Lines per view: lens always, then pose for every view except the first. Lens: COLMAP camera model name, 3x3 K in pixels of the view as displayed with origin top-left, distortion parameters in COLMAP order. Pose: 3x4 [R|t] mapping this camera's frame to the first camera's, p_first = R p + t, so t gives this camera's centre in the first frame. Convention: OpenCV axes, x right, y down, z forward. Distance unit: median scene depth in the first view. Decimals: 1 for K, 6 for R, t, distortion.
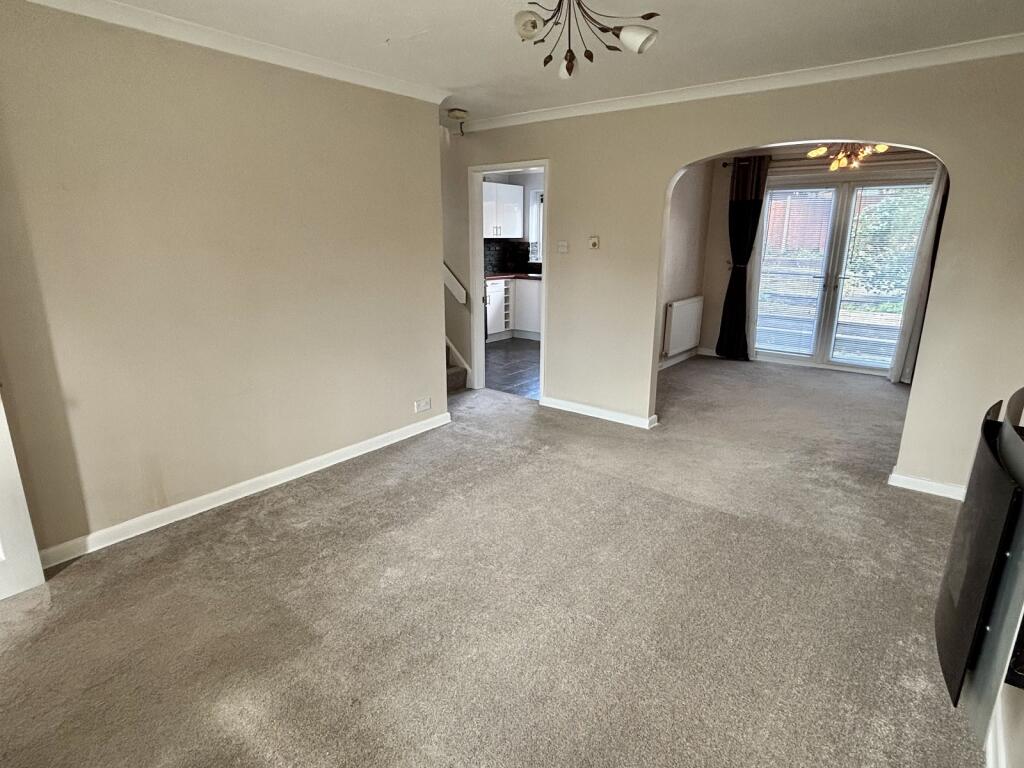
lens RADIAL K [[553.2, 0, 518.6], [0, 553.2, 379.5], [0, 0, 1]] dist [0.000873, -0.000263]
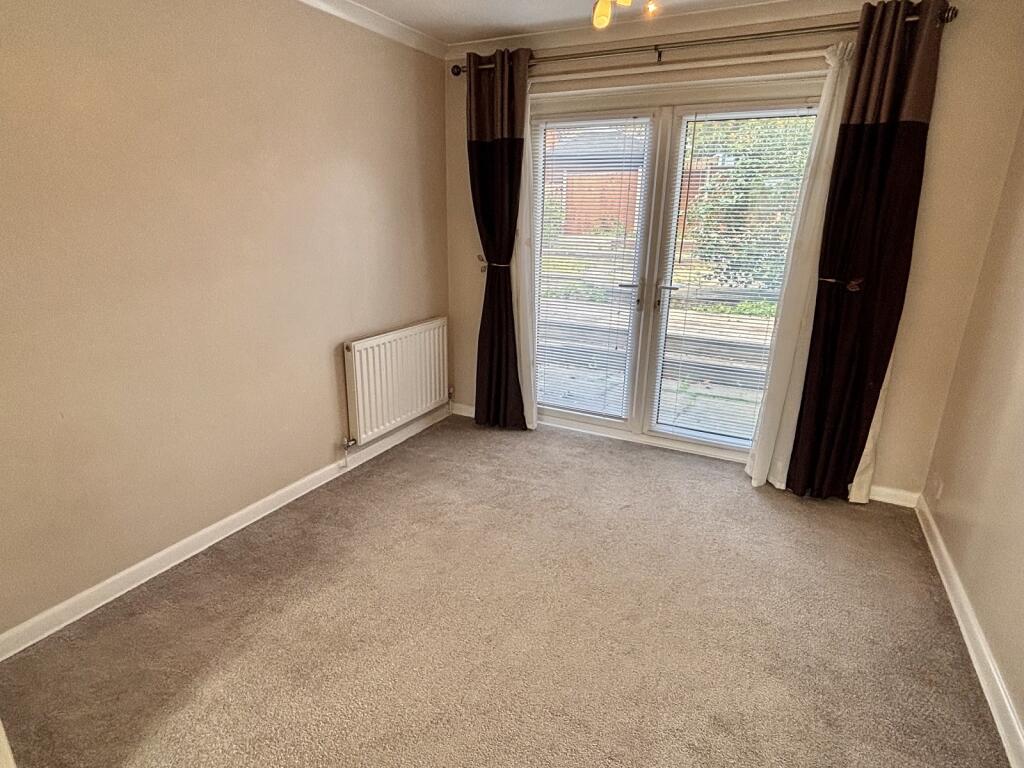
lens RADIAL K [[553.2, 0, 505.1], [0, 553.2, 386.2], [0, 0, 1]] dist [0.000873, -0.000263]
pose [[0.983967, -0.048972, 0.171494, 0.285973], [0.040433, 0.997779, 0.052940, -0.105822], [-0.173706, -0.045157, 0.983762, 0.422725]]
